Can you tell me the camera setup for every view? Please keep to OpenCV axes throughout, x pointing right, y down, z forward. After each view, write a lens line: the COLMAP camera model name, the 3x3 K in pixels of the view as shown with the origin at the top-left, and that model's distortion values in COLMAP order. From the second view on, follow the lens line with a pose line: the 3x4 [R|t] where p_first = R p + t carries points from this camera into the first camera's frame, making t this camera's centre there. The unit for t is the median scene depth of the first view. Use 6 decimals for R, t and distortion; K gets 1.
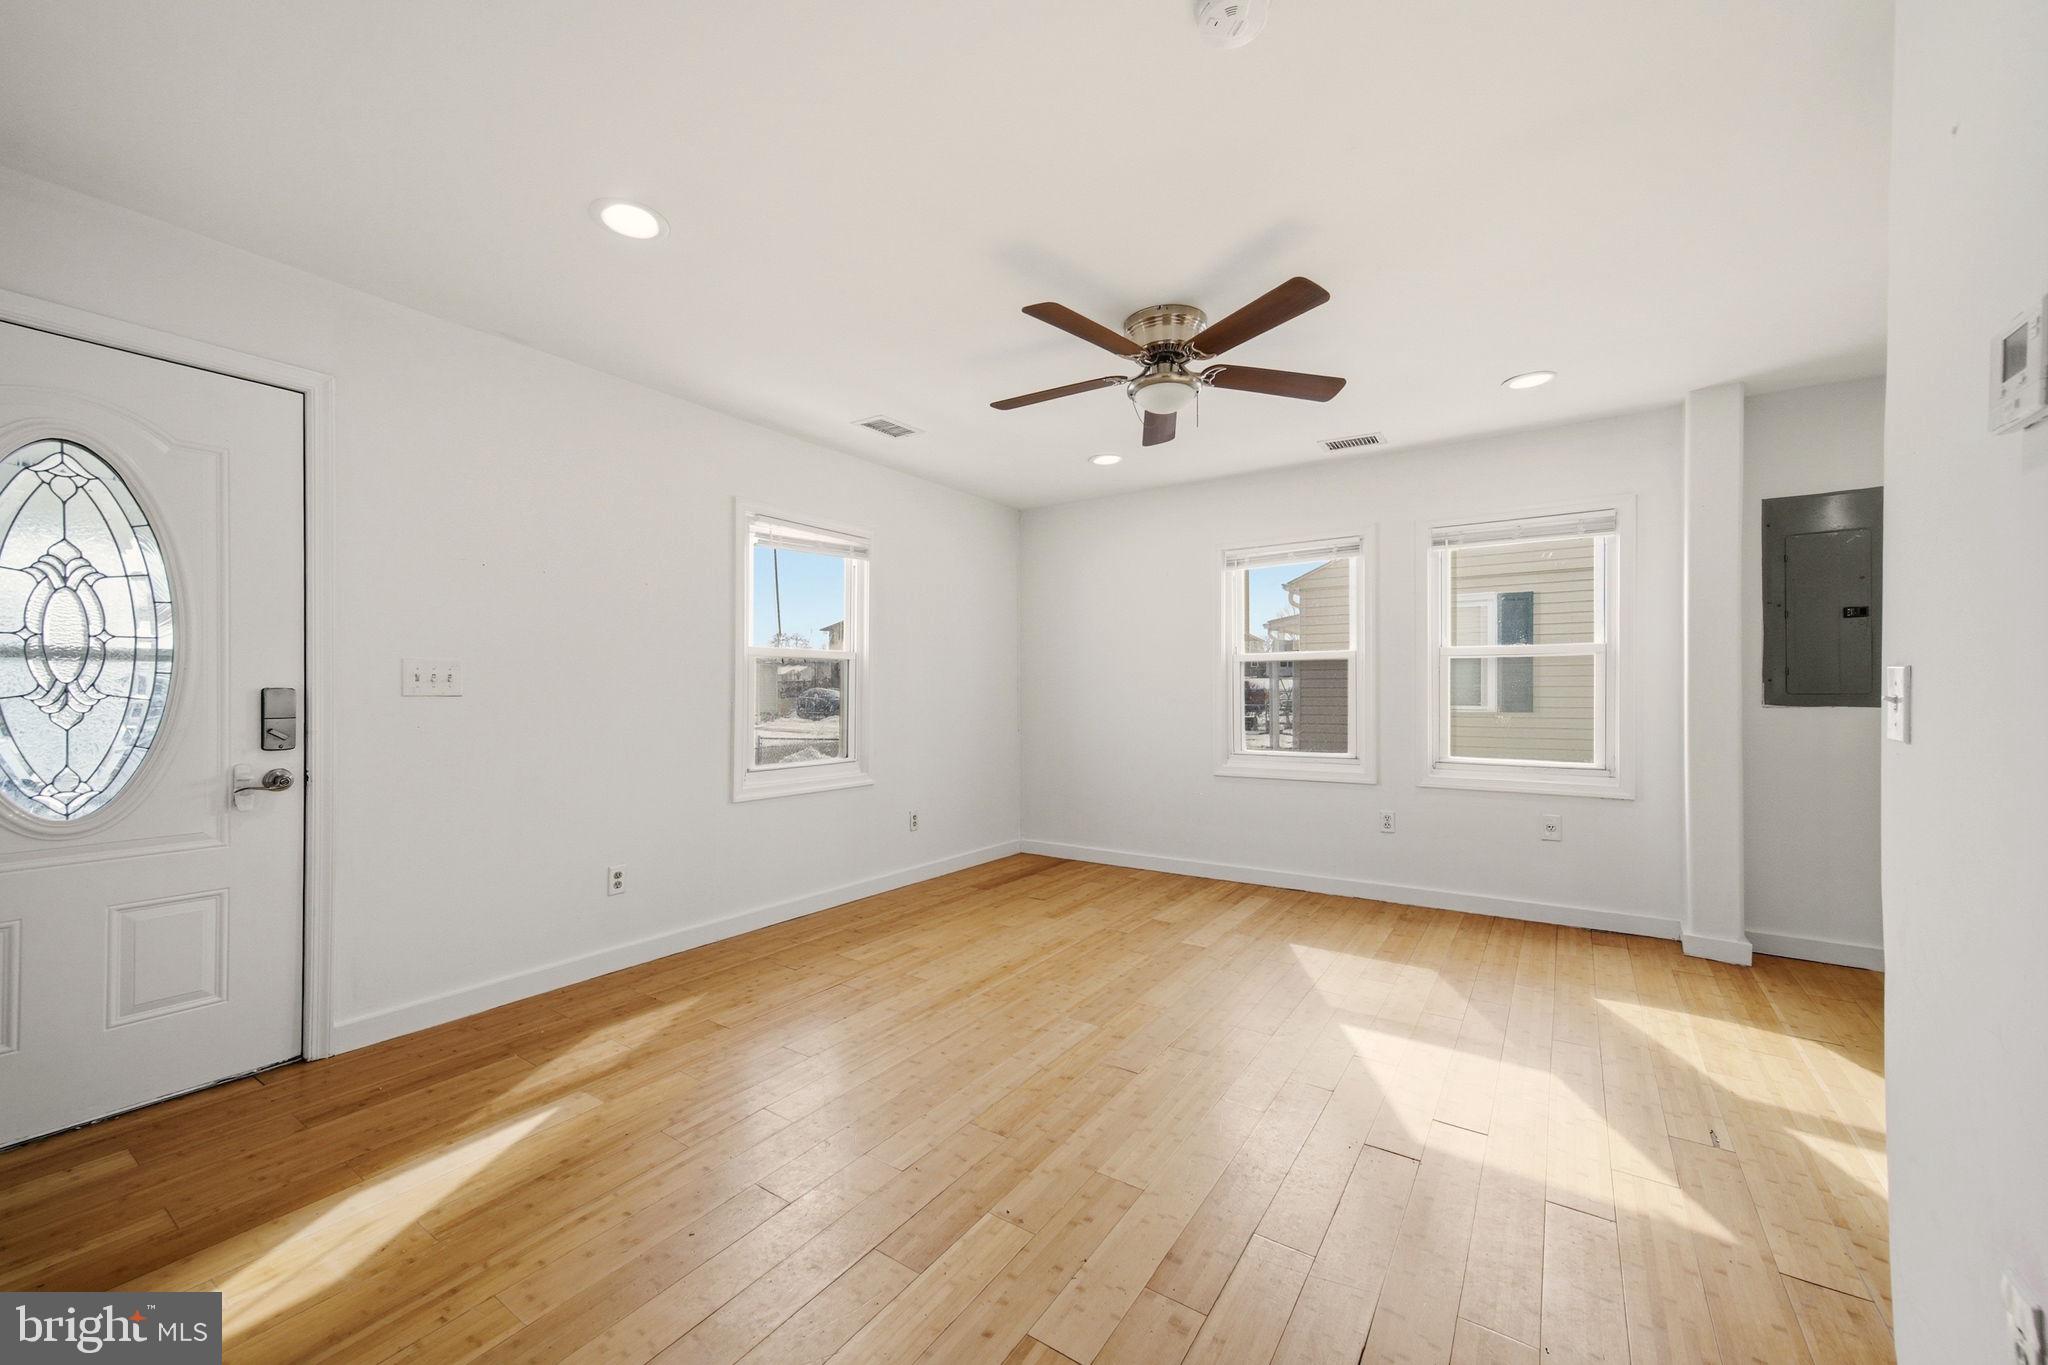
lens RADIAL K [[794.5, 0, 1023.8], [0, 794.5, 679.1], [0, 0, 1]] dist [0.019464, 0.000189]
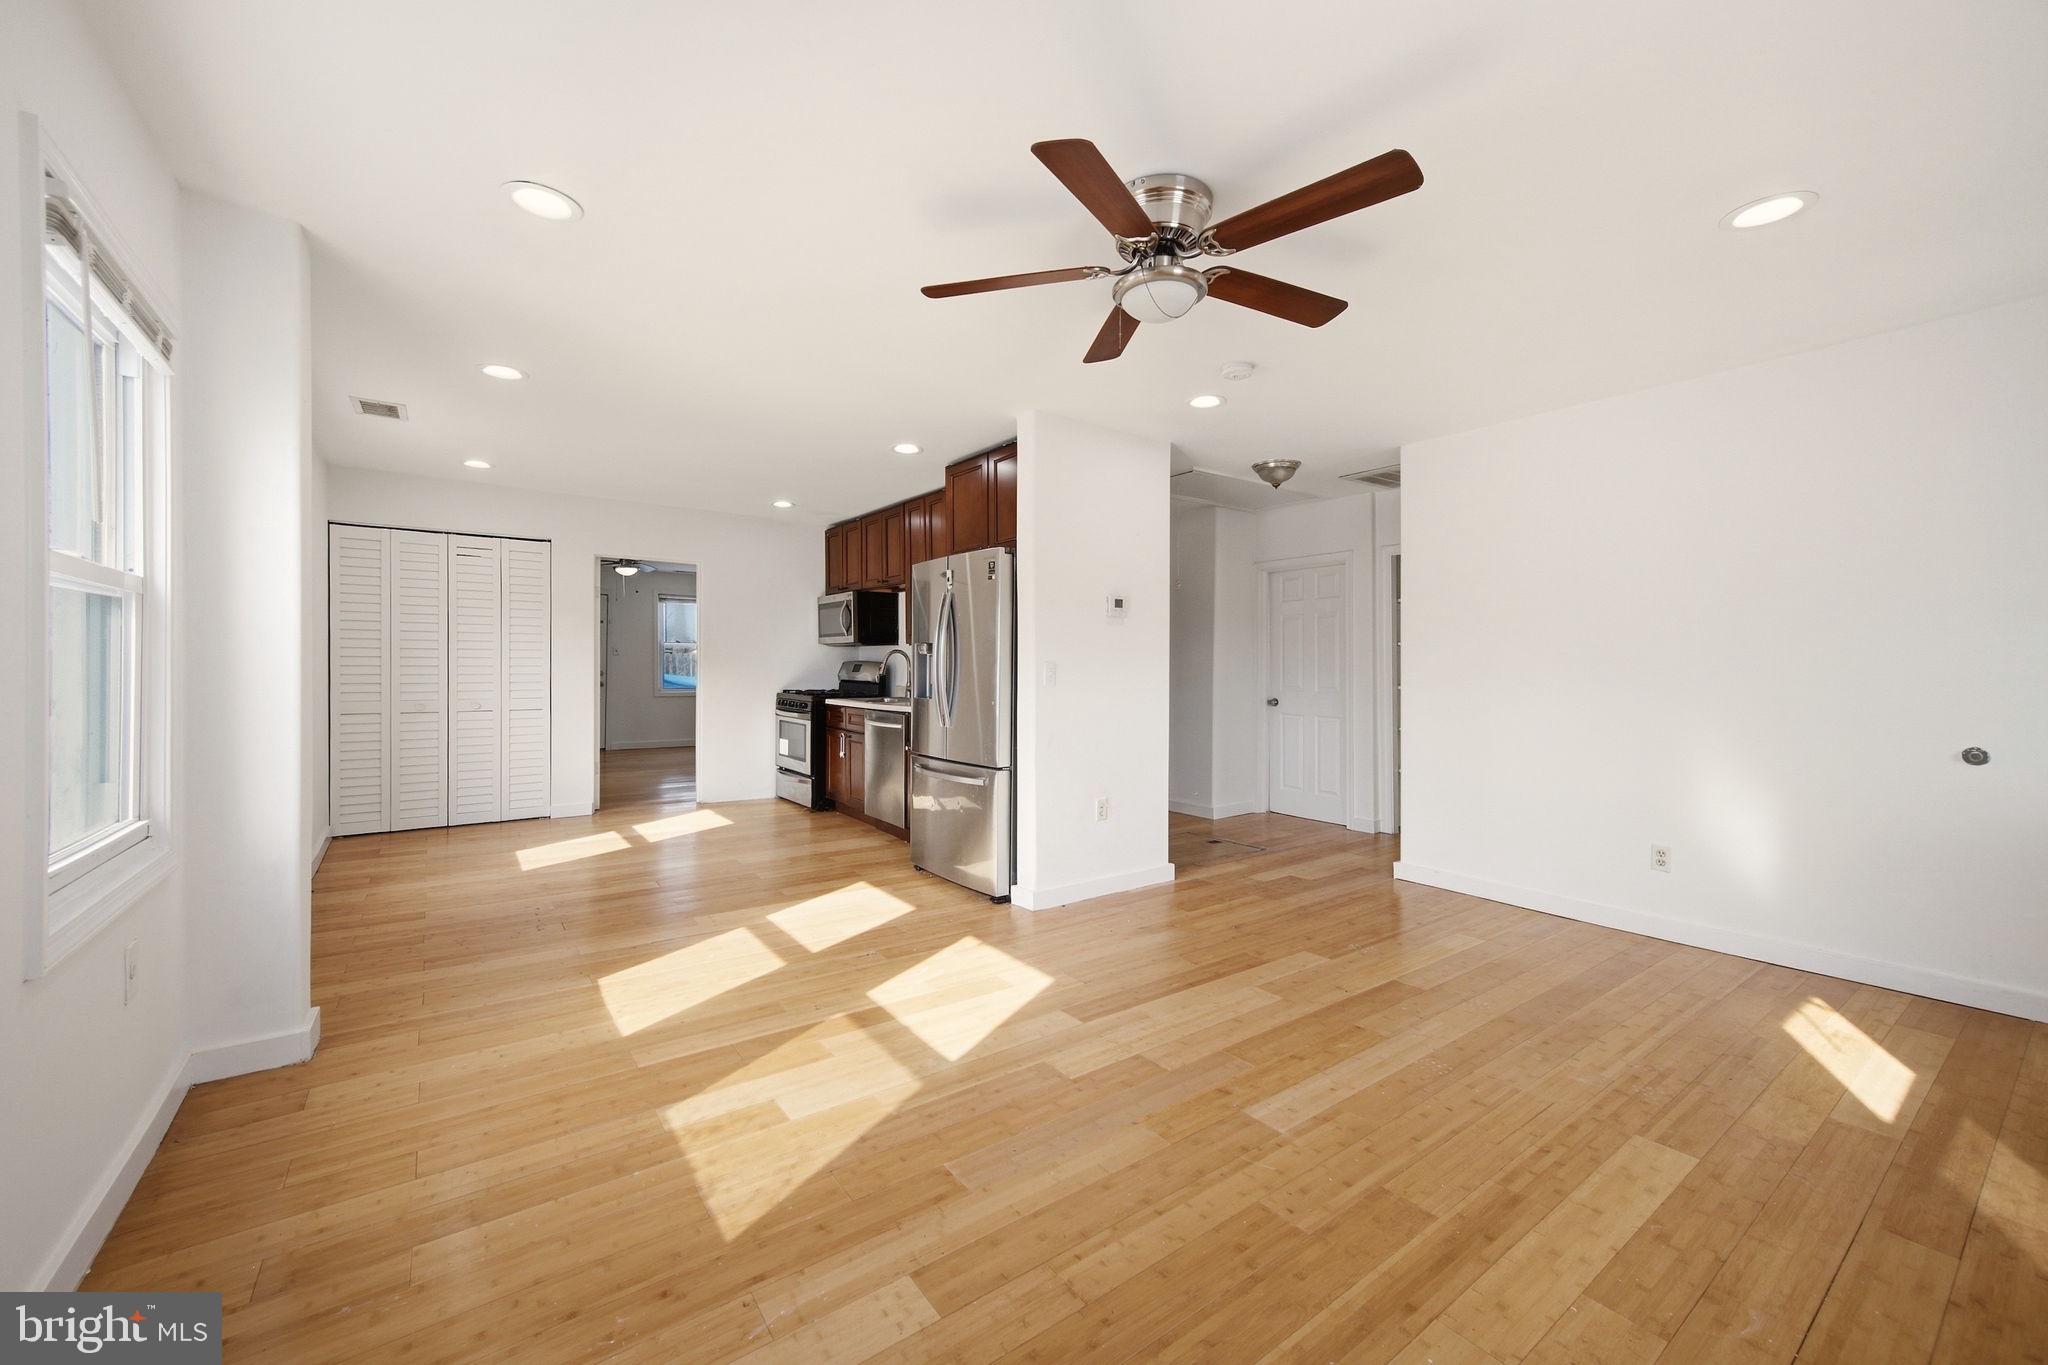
lens RADIAL K [[795.2, 0, 1020.5], [0, 795.2, 673.0], [0, 0, 1]] dist [0.018033, 0.000158]
pose [[-0.940047, -0.005388, 0.341004, 0.025494], [-0.008380, 0.999938, -0.007301, 0.015002], [-0.340943, -0.009721, -0.940034, 1.350690]]
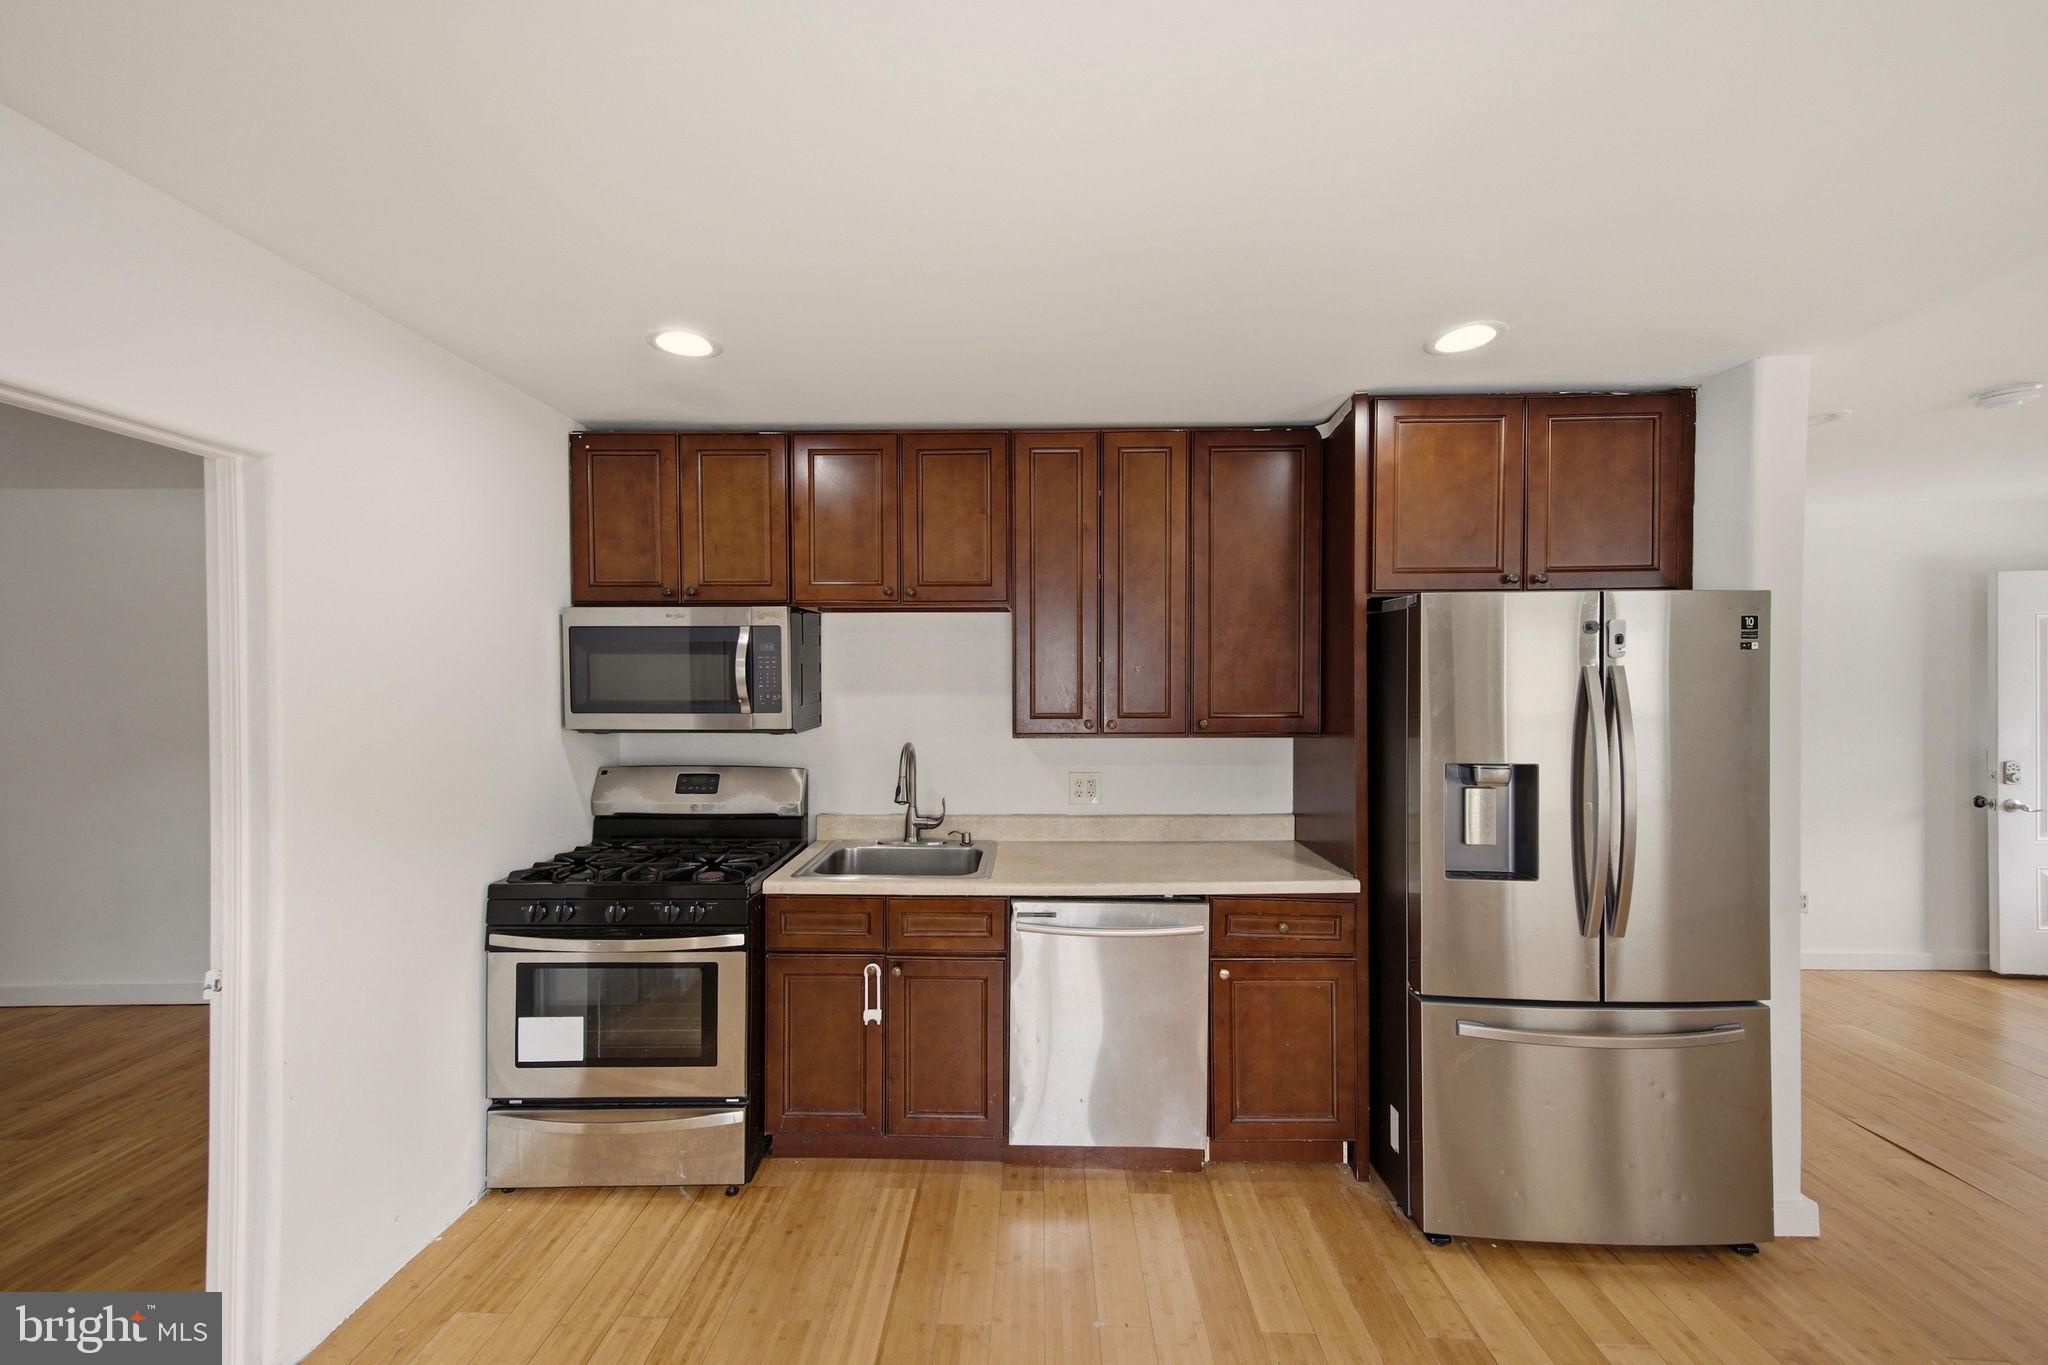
lens RADIAL K [[787.5, 0, 1009.6], [0, 787.5, 691.8], [0, 0, 1]] dist [0.019195, 0.000128]
pose [[-0.841539, 0.013911, -0.540018, 1.200731], [0.012309, 0.999903, 0.006575, -0.100242], [0.540057, -0.001114, -0.841628, 0.537430]]
